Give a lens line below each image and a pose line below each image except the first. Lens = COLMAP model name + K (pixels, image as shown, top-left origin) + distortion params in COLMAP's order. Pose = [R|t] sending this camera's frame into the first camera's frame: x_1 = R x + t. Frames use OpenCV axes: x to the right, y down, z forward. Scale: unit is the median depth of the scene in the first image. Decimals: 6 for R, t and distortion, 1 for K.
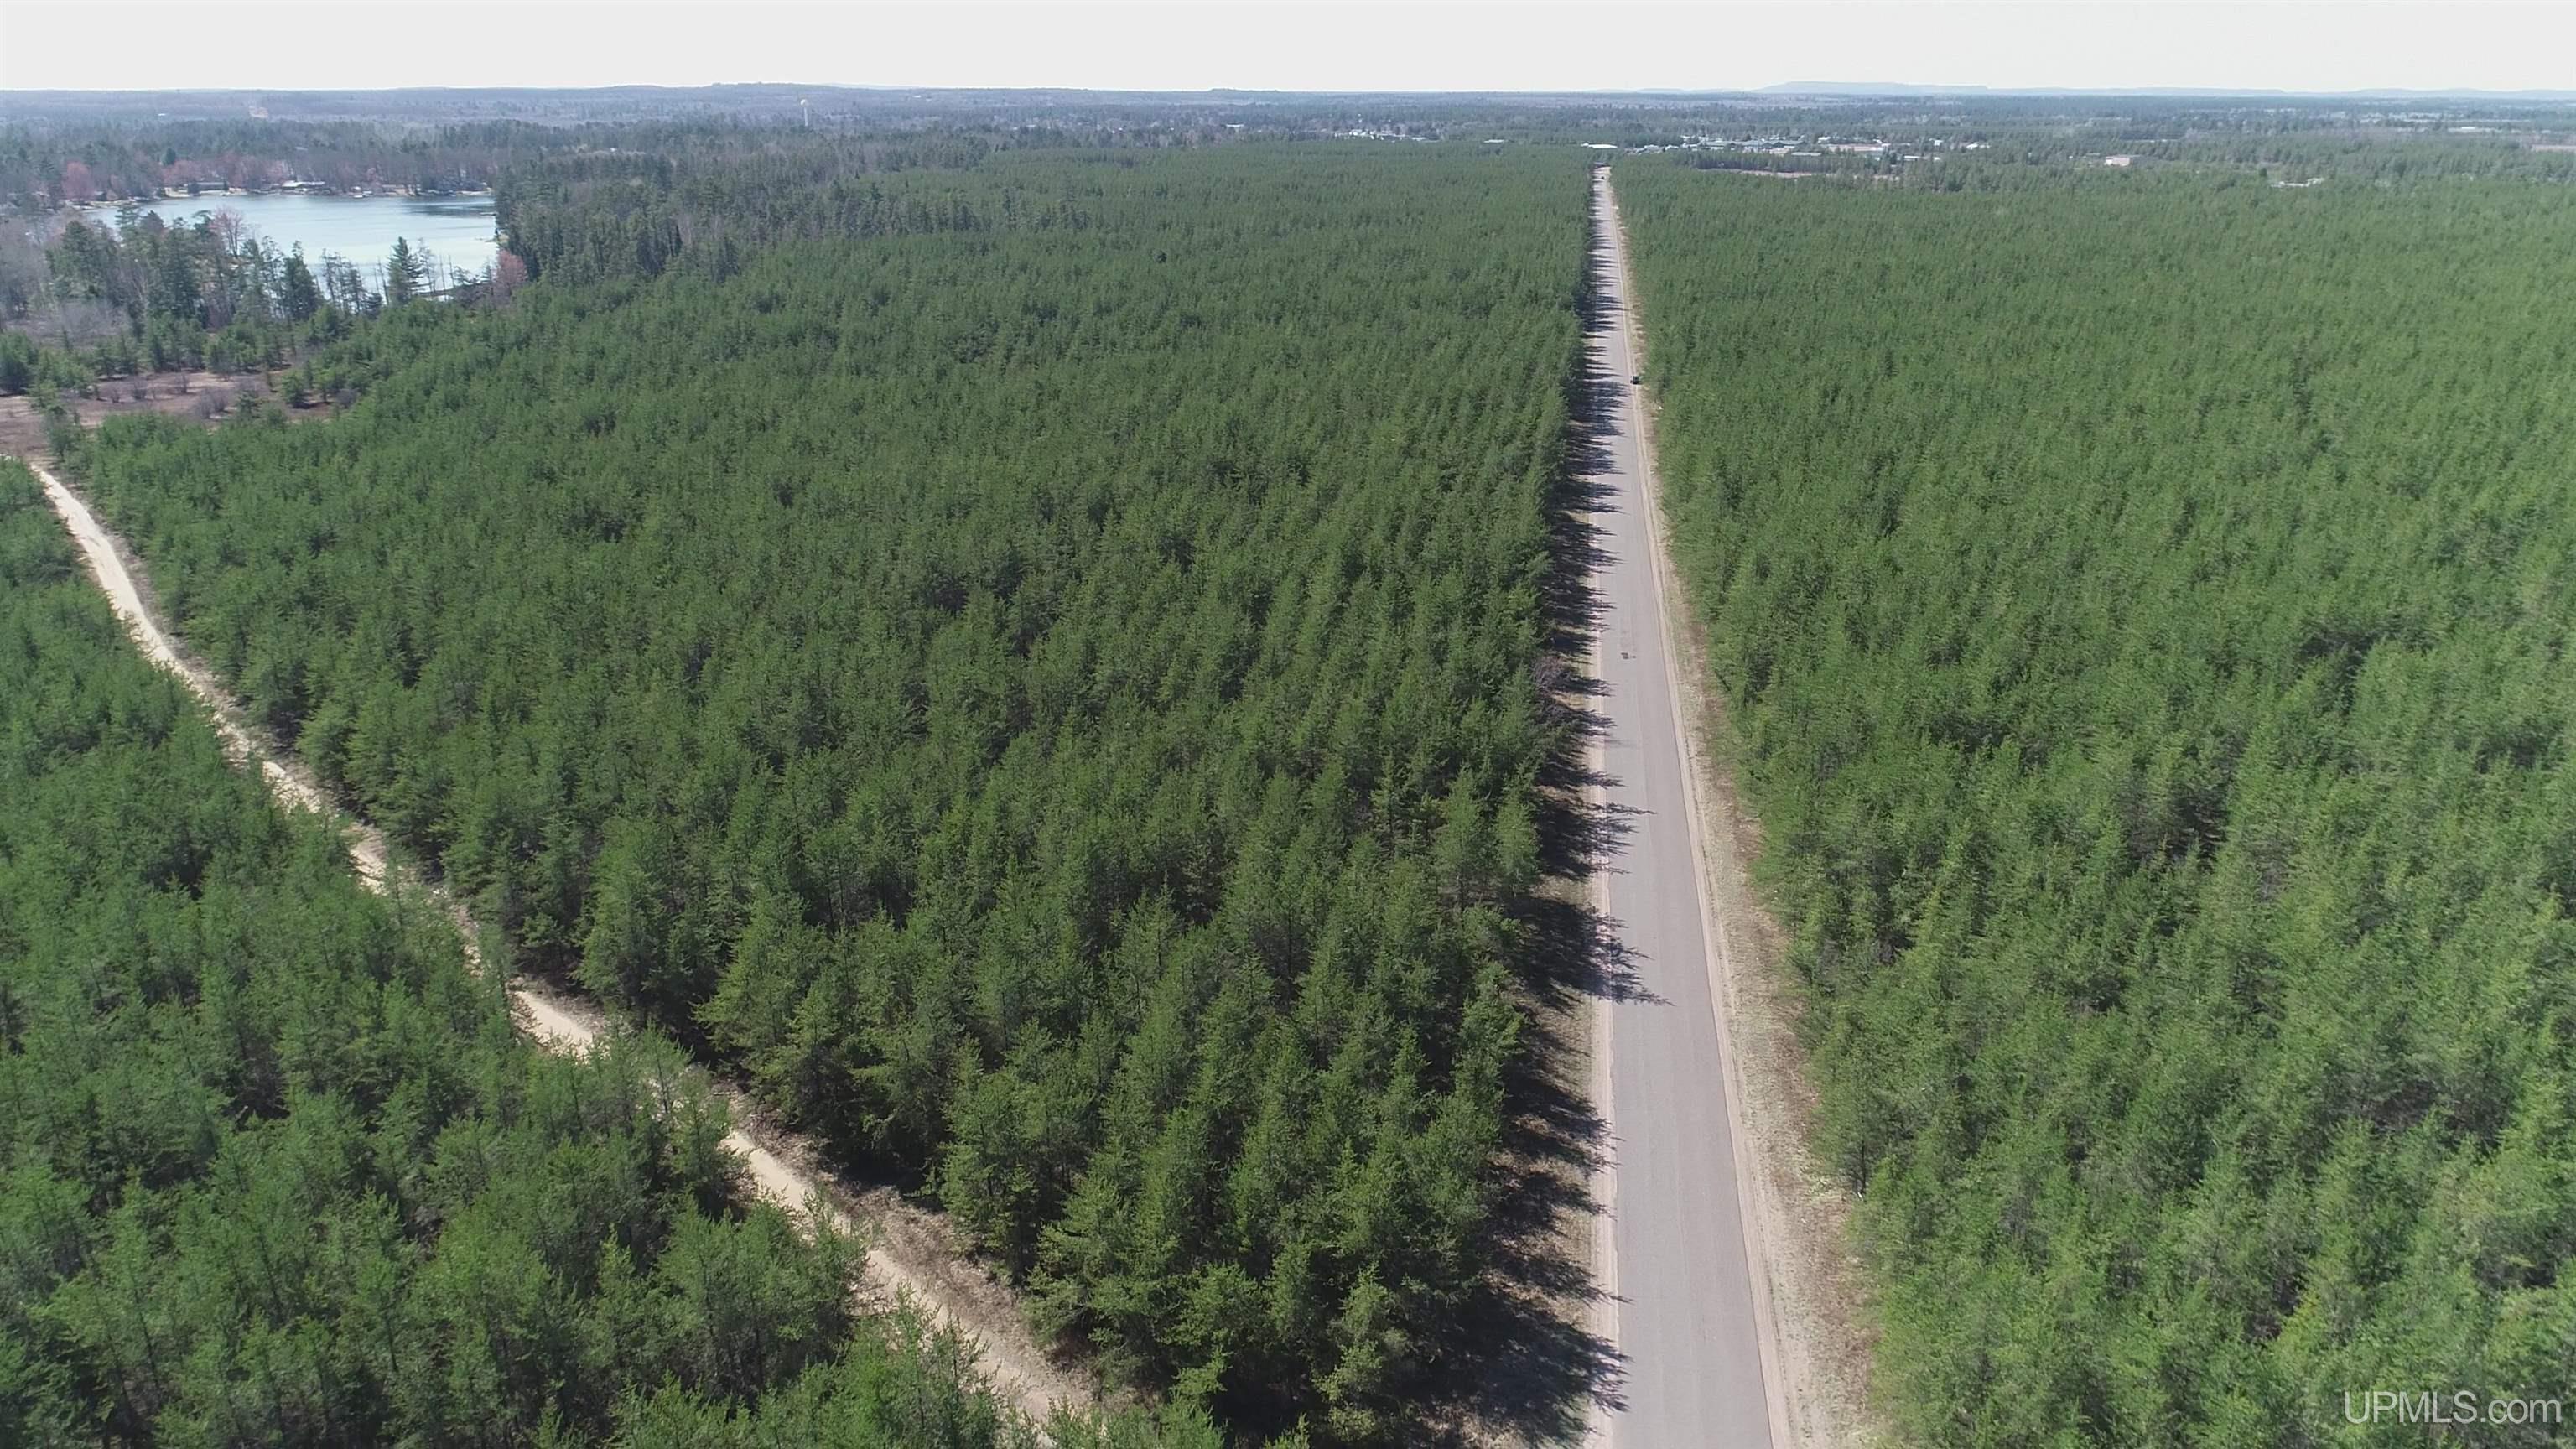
lens RADIAL K [[1799.1, 0, 1288.0], [0, 1799.1, 724.5], [0, 0, 1]] dist [-0.002996, -0.000868]
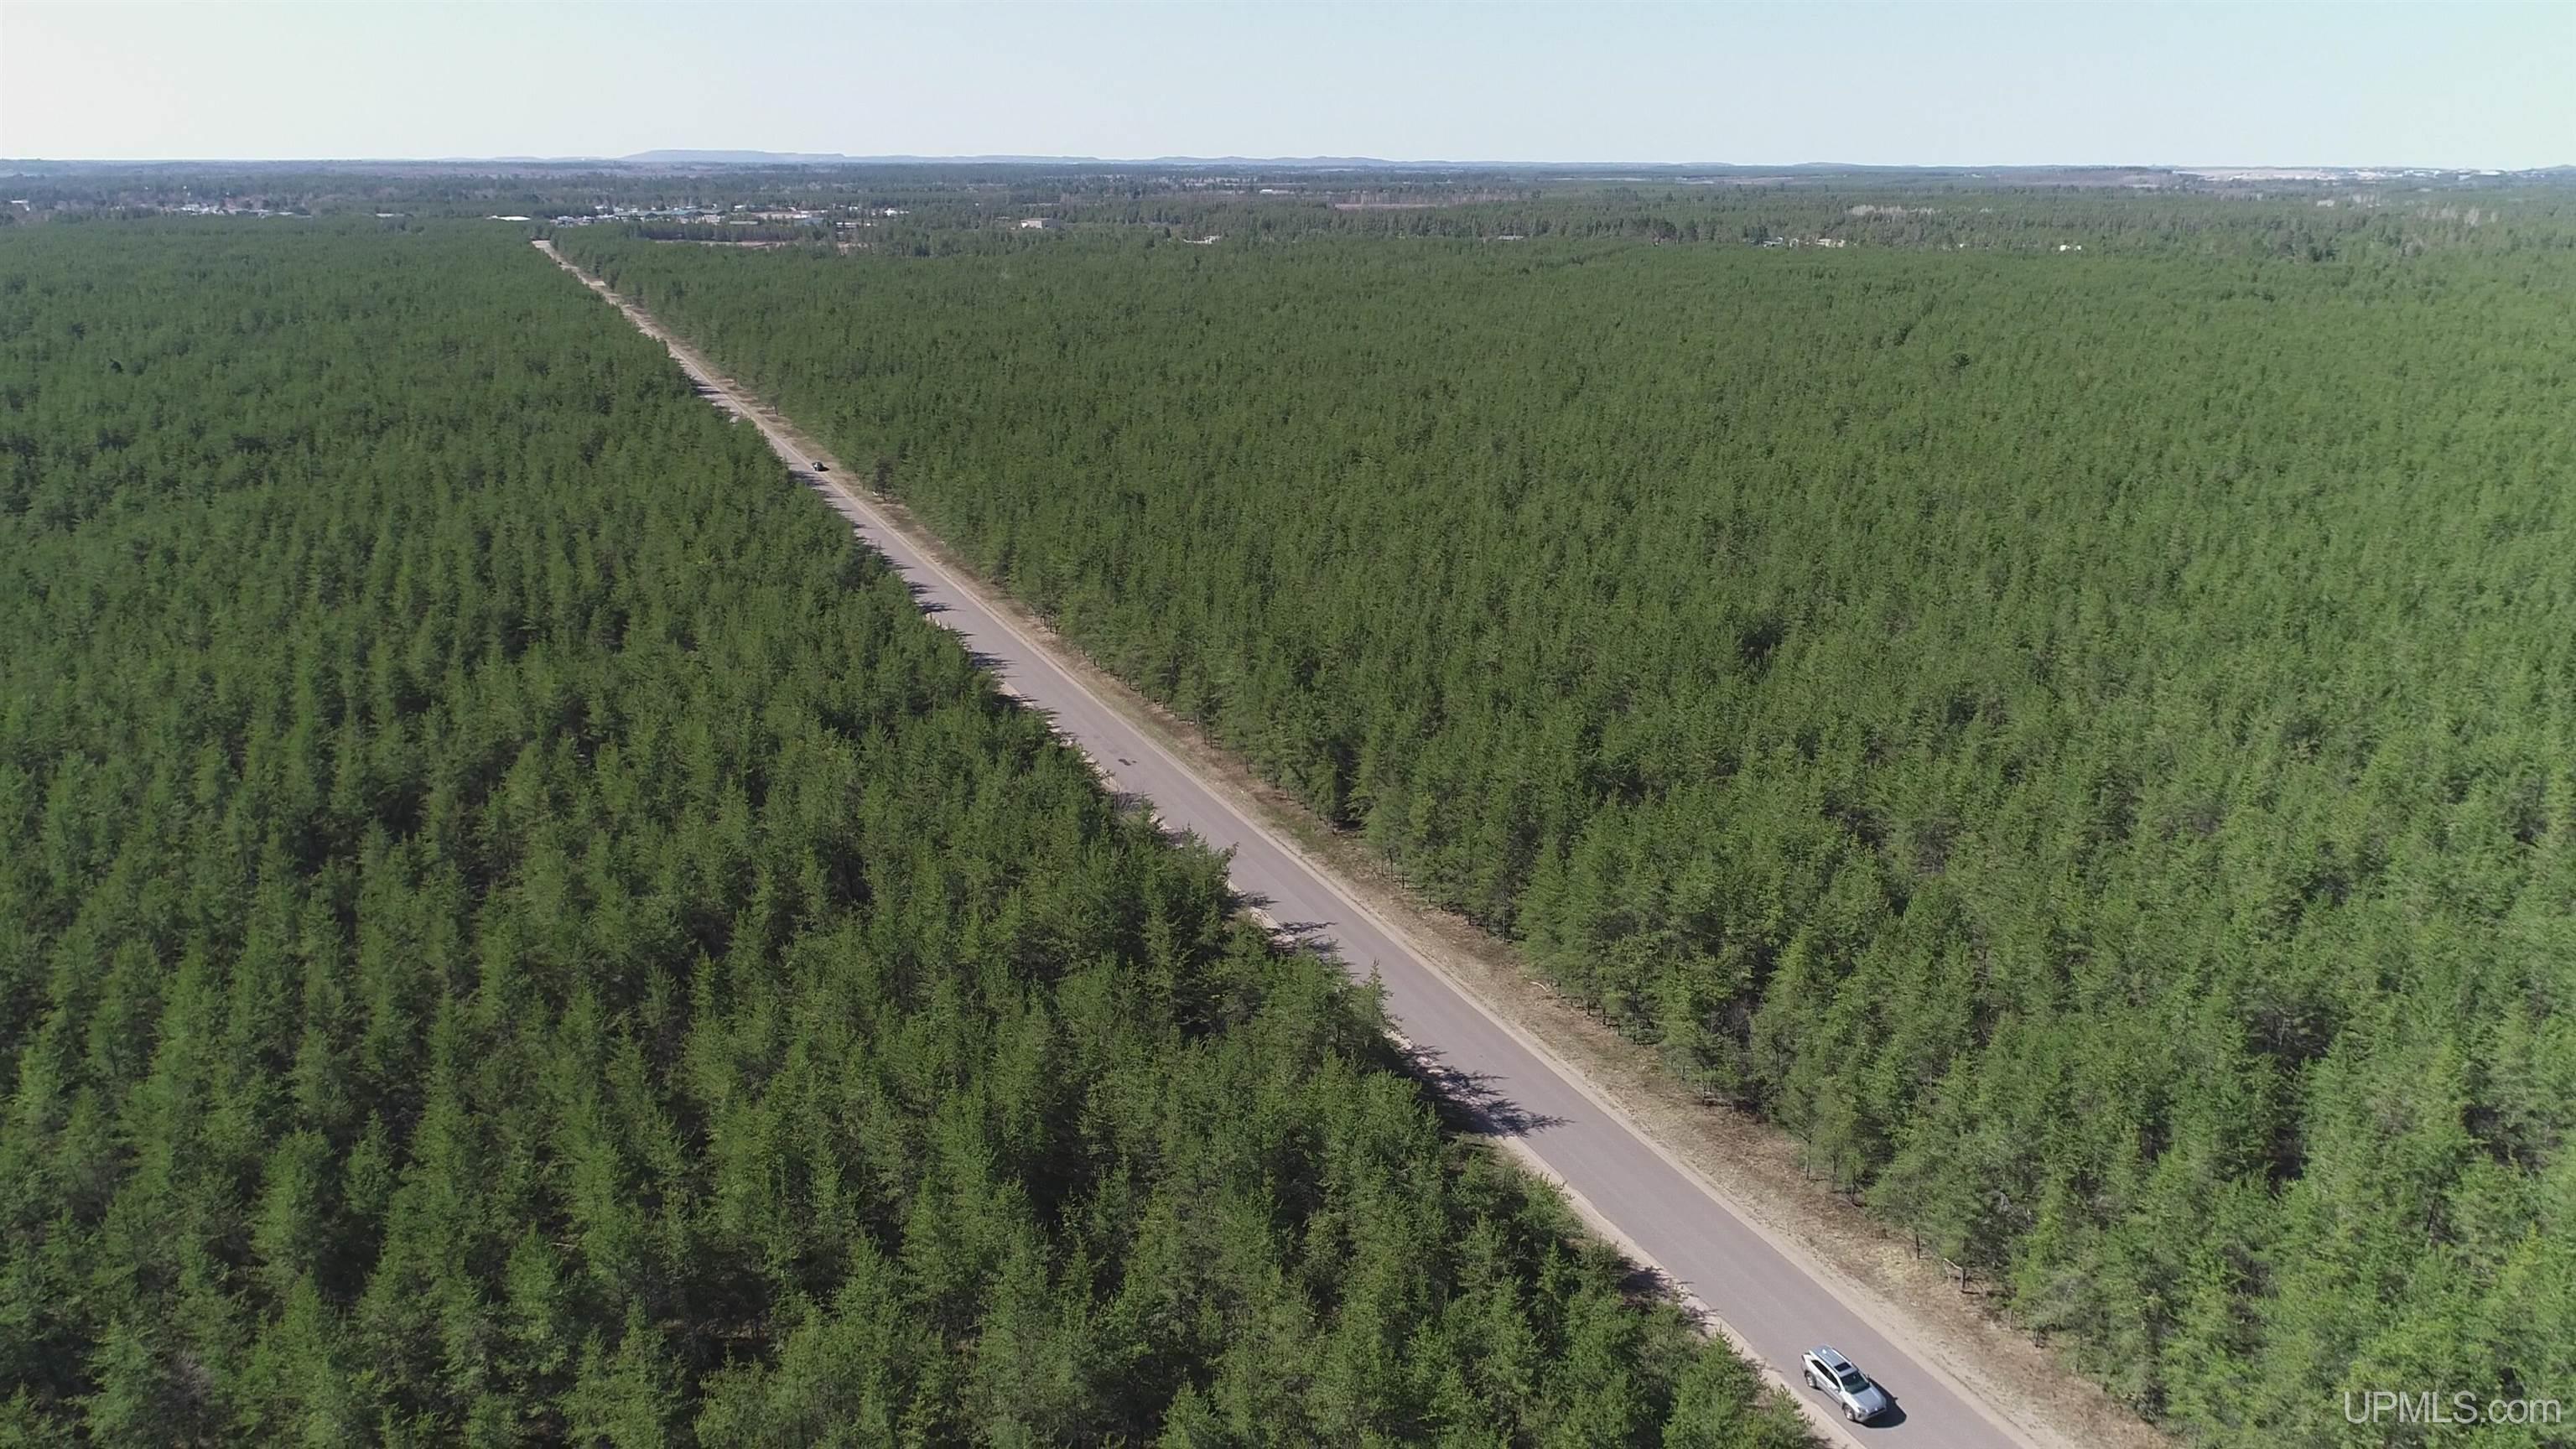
lens RADIAL K [[1820.9, 0, 1288.0], [0, 1820.9, 724.5], [0, 0, 1]] dist [-0.001432, -0.001170]
pose [[0.834351, -0.162577, 0.526713, -0.100260], [0.182296, 0.983134, 0.014687, -0.023789], [-0.520218, 0.083763, 0.849916, 0.065998]]
